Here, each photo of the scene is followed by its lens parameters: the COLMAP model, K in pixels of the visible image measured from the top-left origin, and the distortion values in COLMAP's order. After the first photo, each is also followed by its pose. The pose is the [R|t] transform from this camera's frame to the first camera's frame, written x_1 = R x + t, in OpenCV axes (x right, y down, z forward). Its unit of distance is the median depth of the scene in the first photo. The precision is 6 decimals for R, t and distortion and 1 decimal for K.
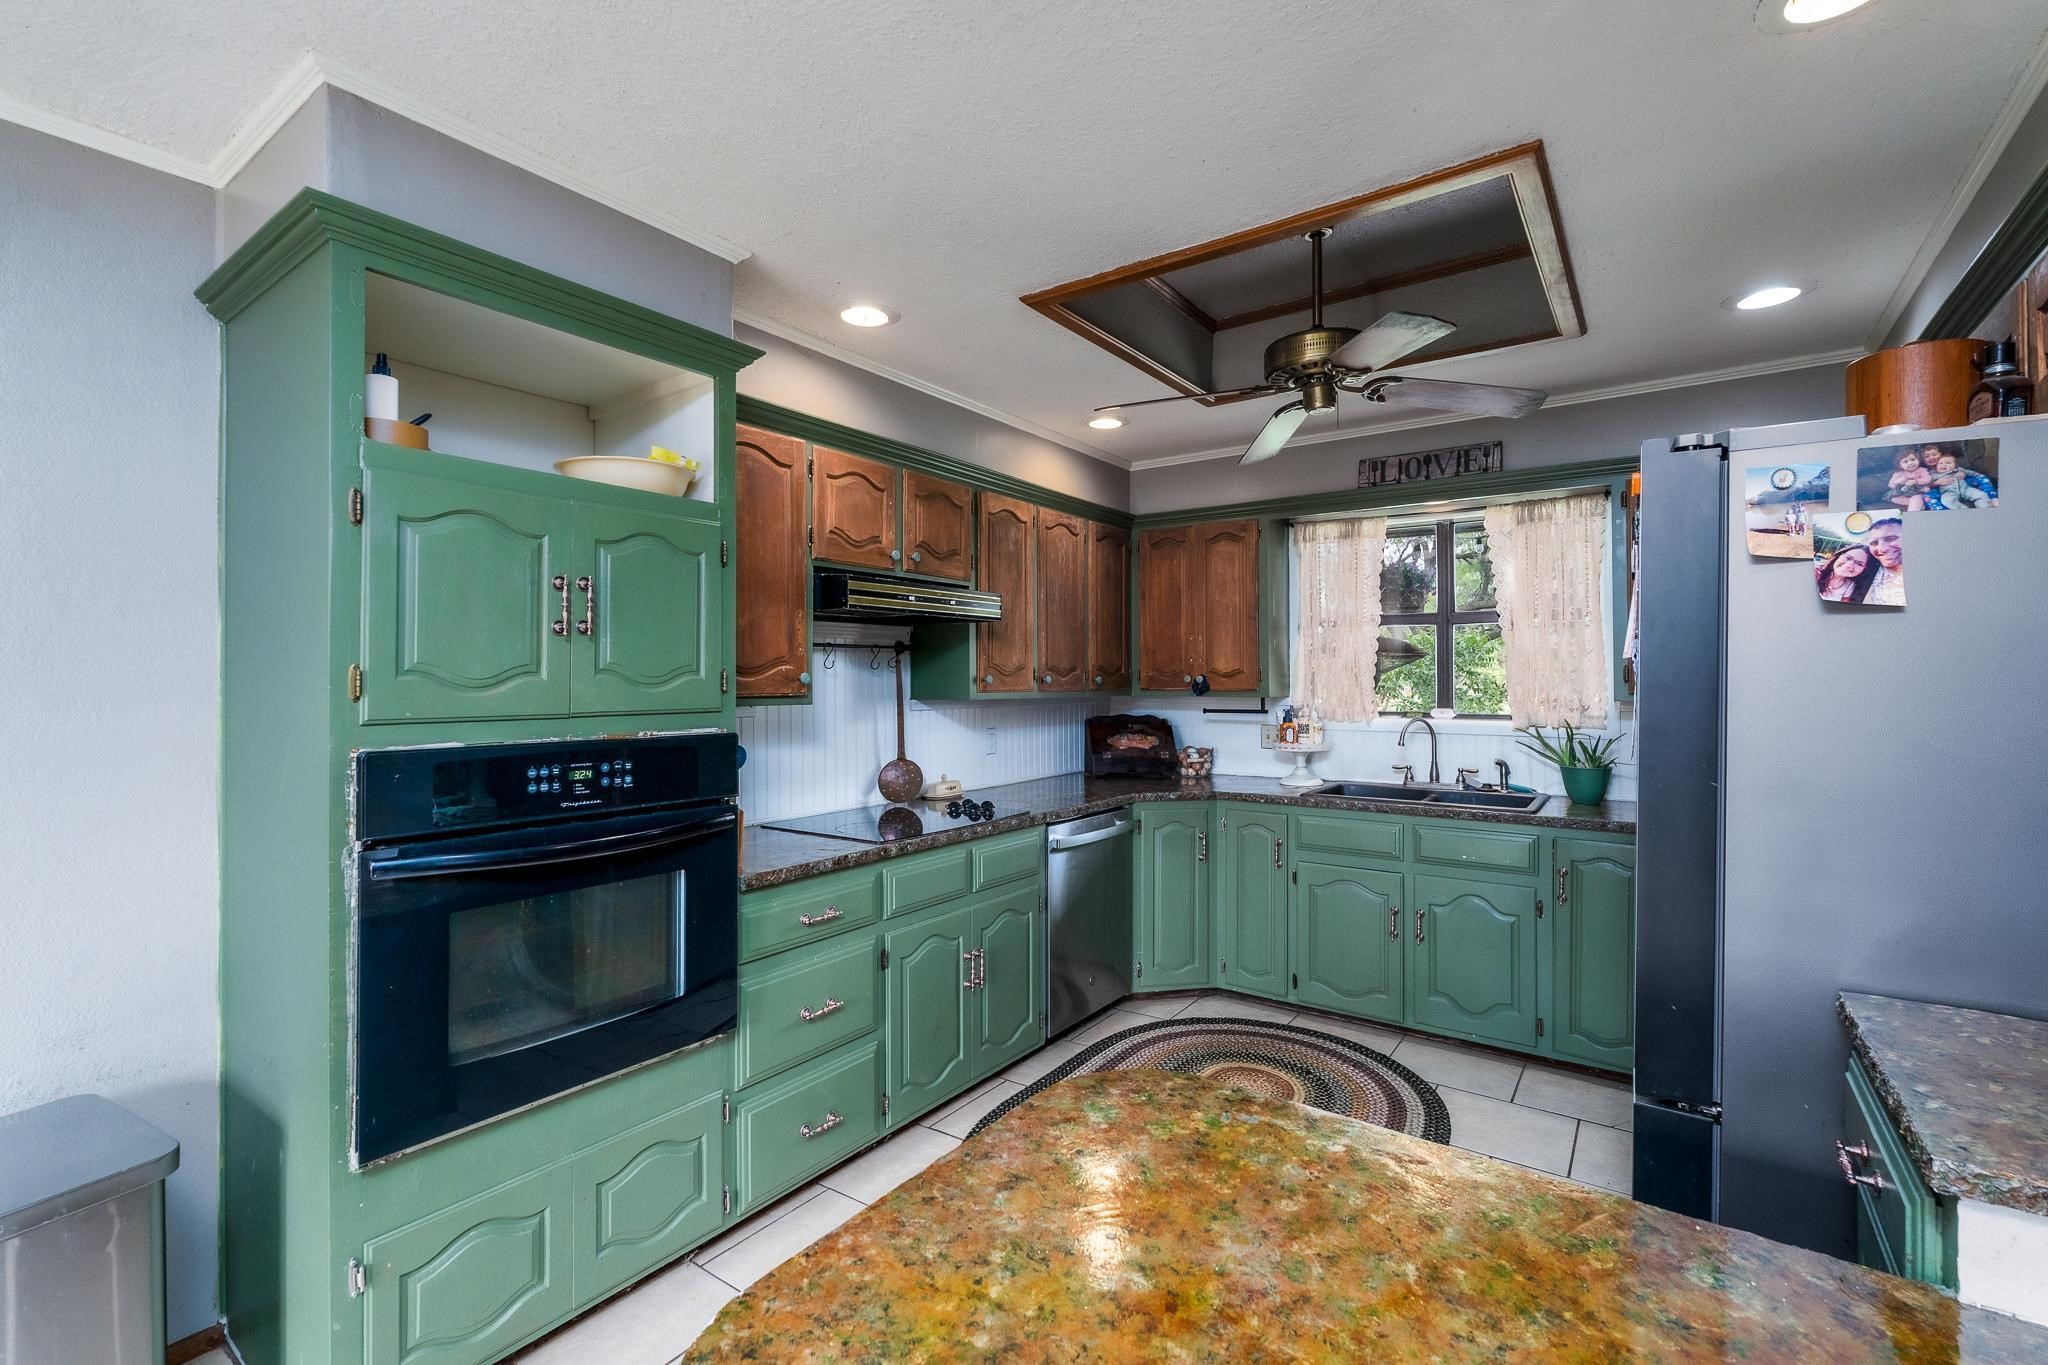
lens RADIAL K [[906.0, 0, 1011.9], [0, 906.0, 672.2], [0, 0, 1]] dist [-0.004199, 0.001452]
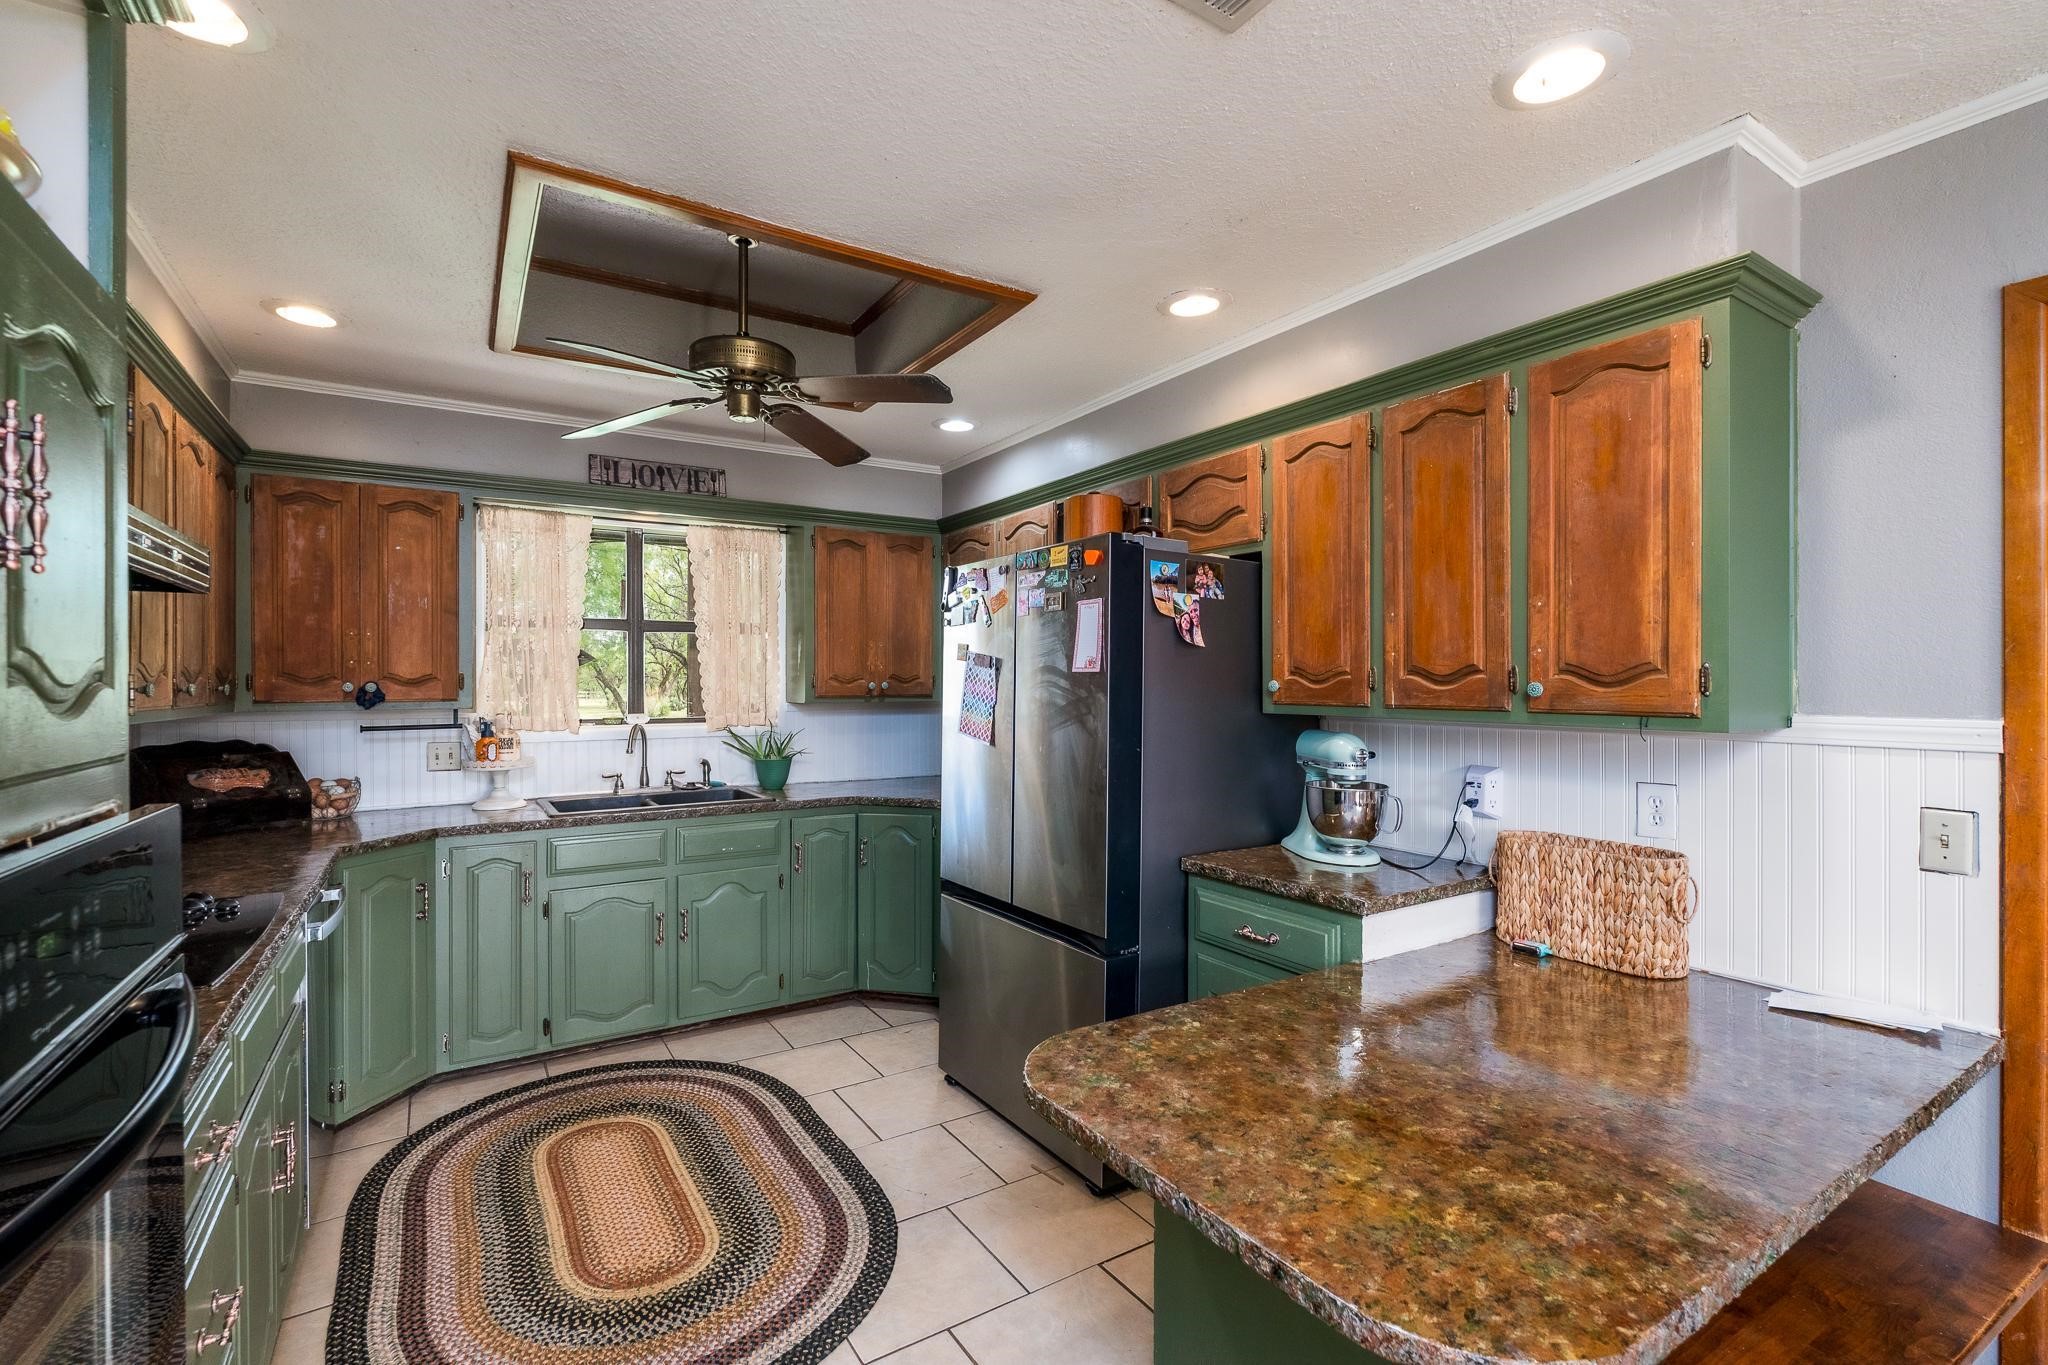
lens RADIAL K [[906.0, 0, 1017.3], [0, 906.0, 686.5], [0, 0, 1]] dist [-0.004199, 0.001452]
pose [[0.367044, -0.005446, 0.930188, -0.336199], [-0.004011, 0.999964, 0.007438, -0.000815], [-0.930195, -0.006461, 0.367009, 0.243007]]
